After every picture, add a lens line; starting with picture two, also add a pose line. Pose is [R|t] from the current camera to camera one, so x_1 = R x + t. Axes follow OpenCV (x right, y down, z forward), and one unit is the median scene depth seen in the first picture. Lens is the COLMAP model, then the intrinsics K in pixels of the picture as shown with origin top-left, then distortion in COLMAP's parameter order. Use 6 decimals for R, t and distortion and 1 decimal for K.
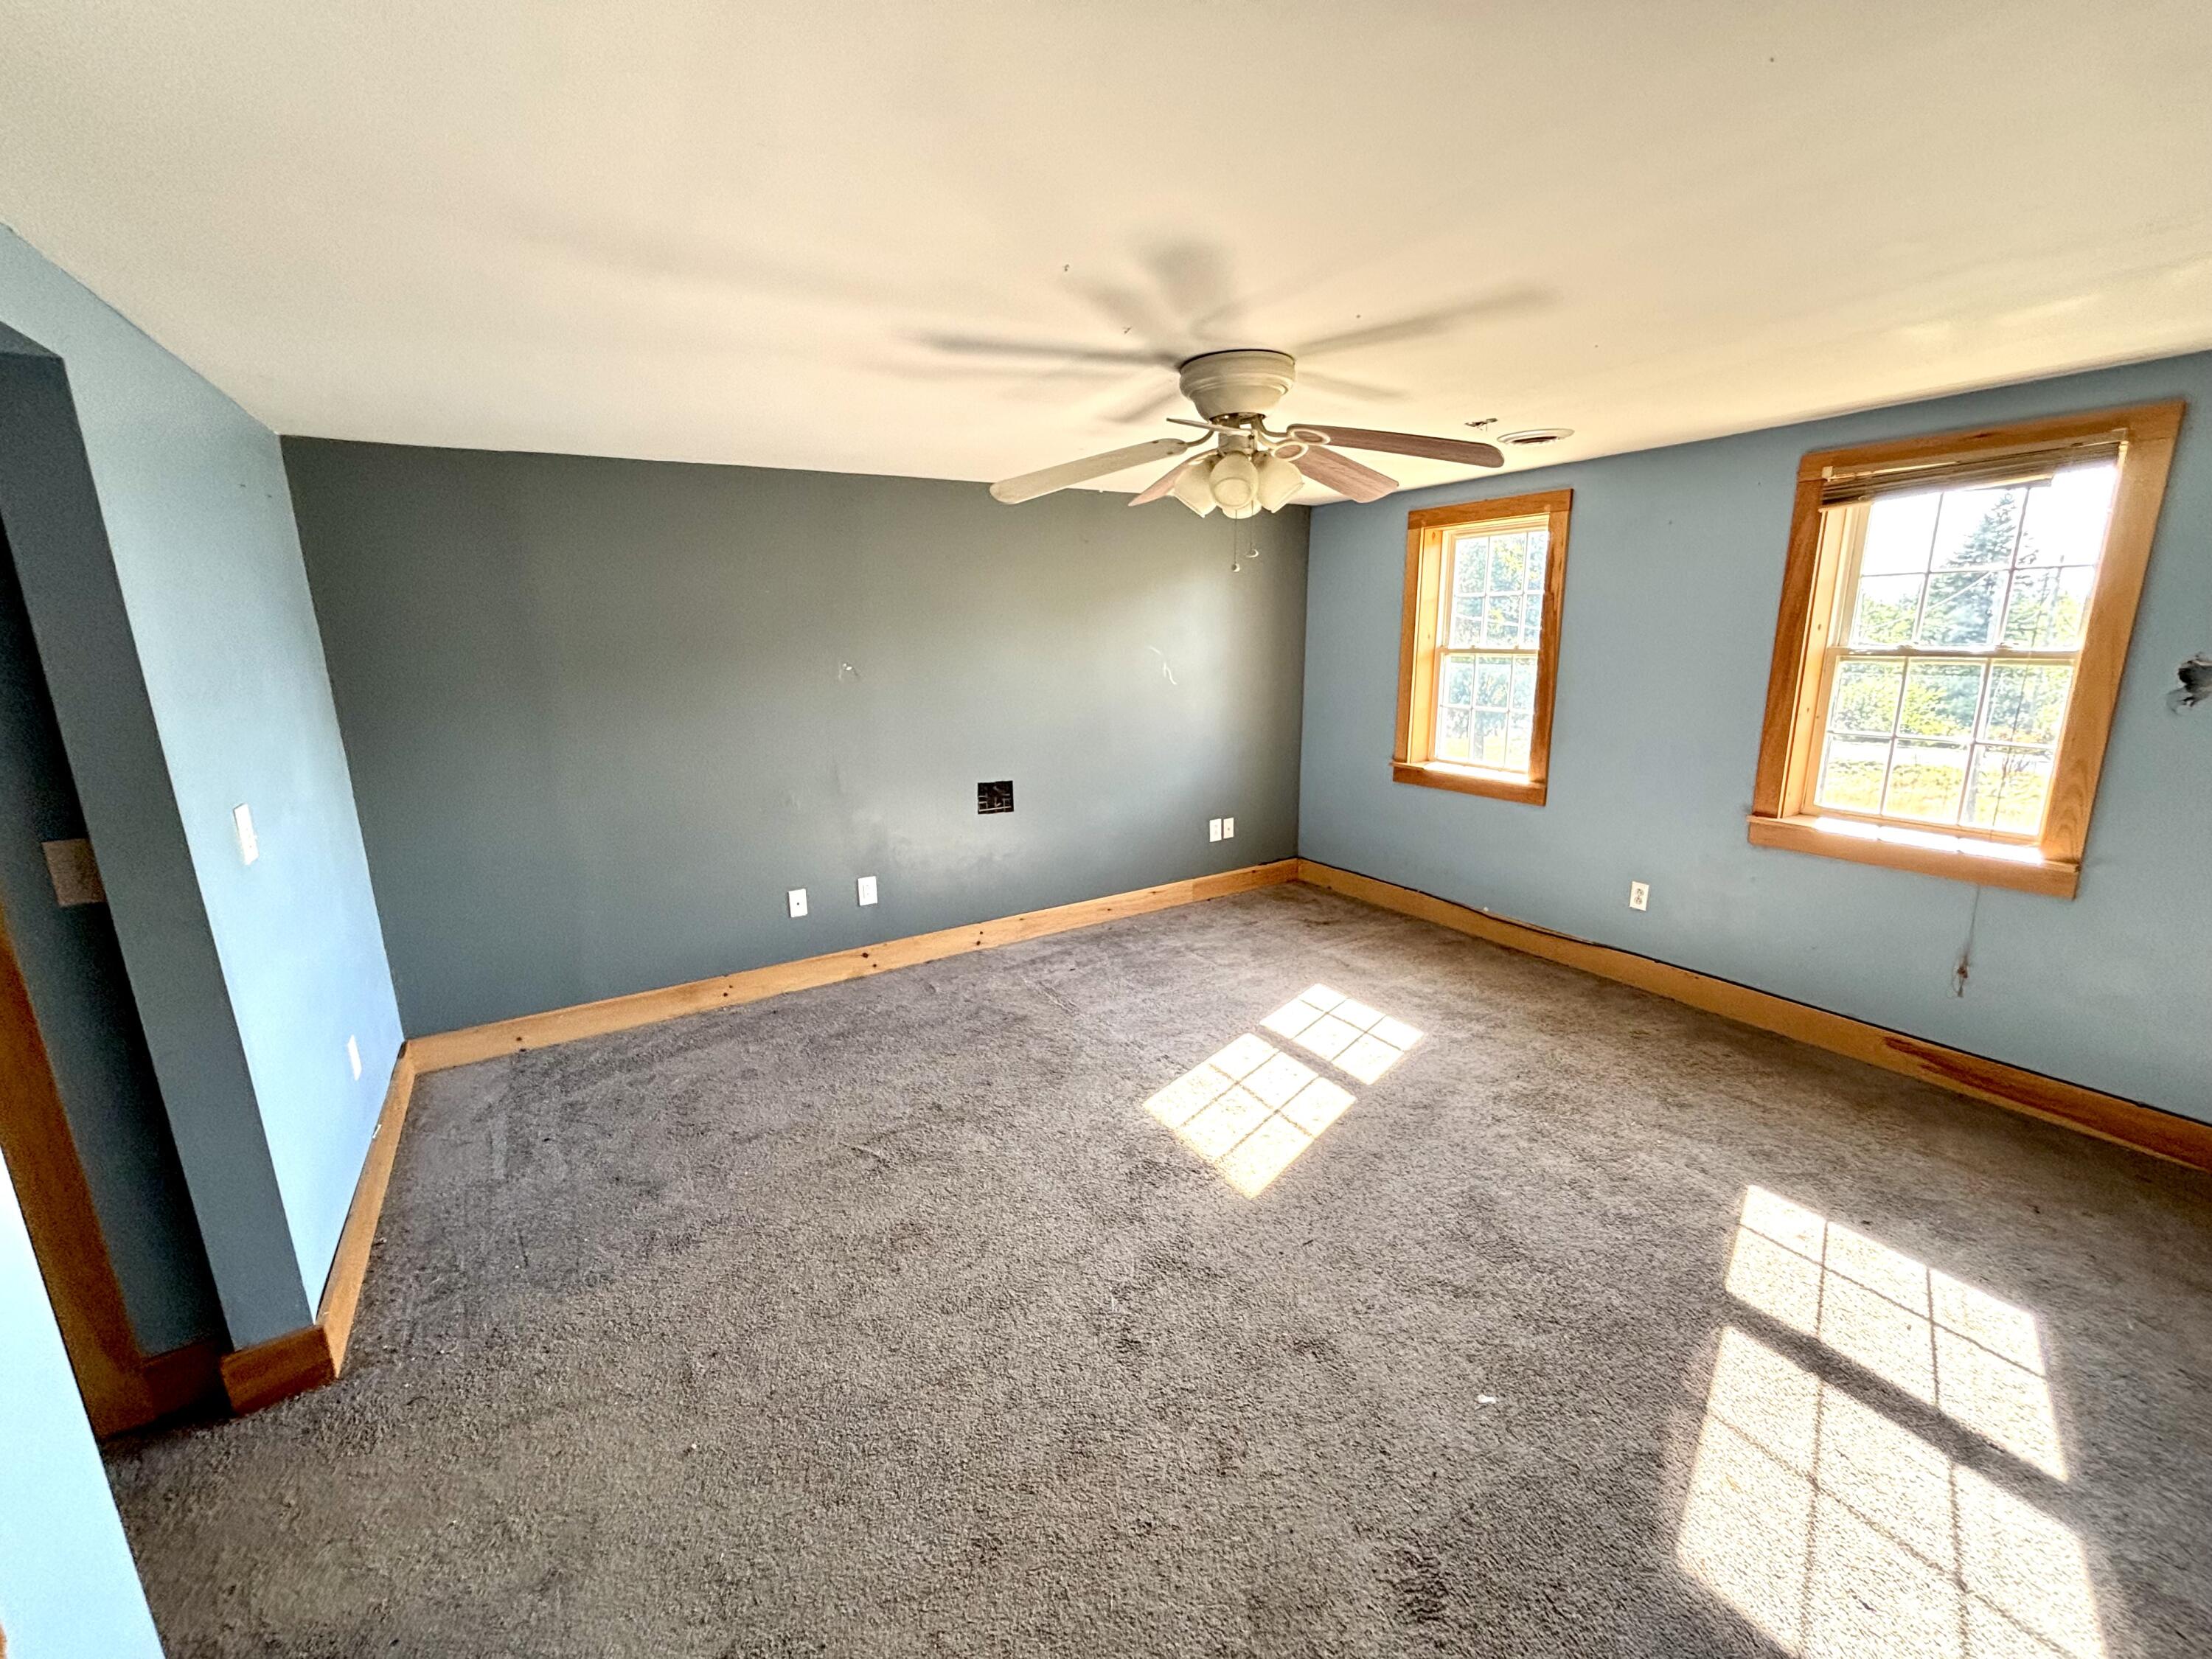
lens RADIAL K [[892.7, 0, 1105.7], [0, 892.7, 829.0], [0, 0, 1]] dist [0.002676, -0.000218]
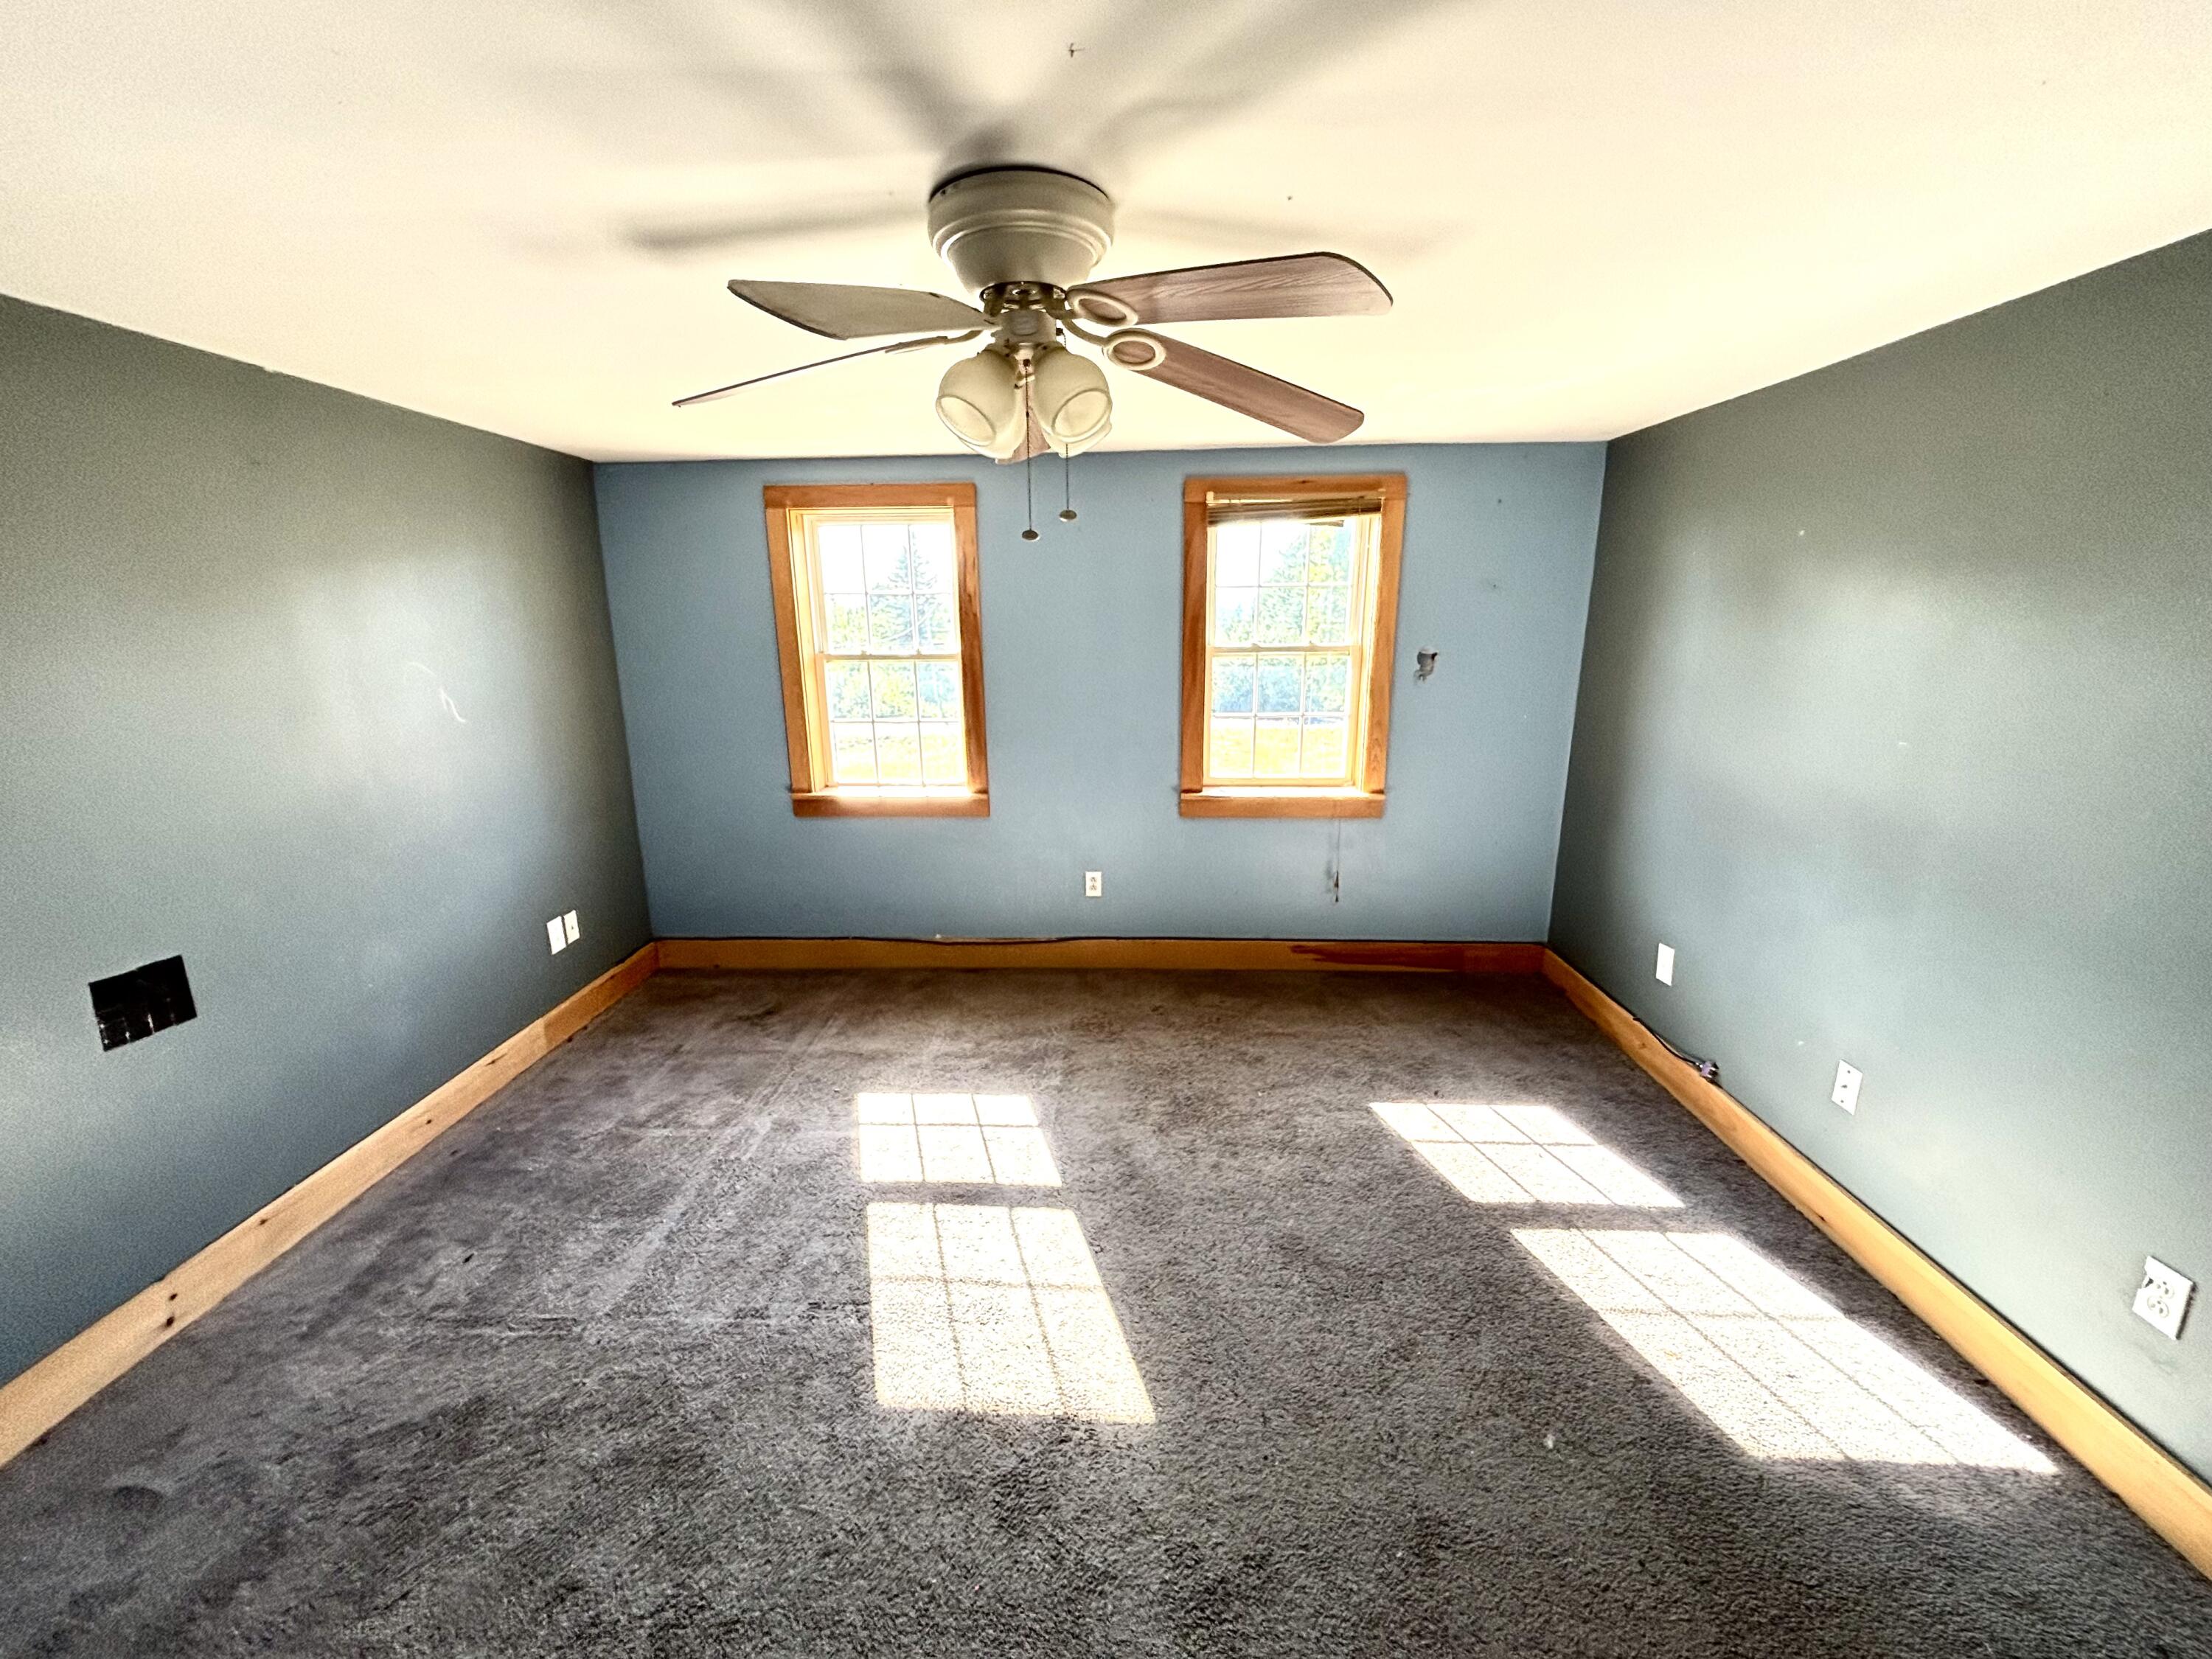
lens RADIAL K [[892.7, 0, 1117.6], [0, 892.7, 830.3], [0, 0, 1]] dist [0.002676, -0.000218]
pose [[0.554585, -0.186600, 0.810935, -0.229765], [0.185344, 0.977752, 0.098231, -0.085449], [-0.811223, 0.095824, 0.576832, 0.364912]]
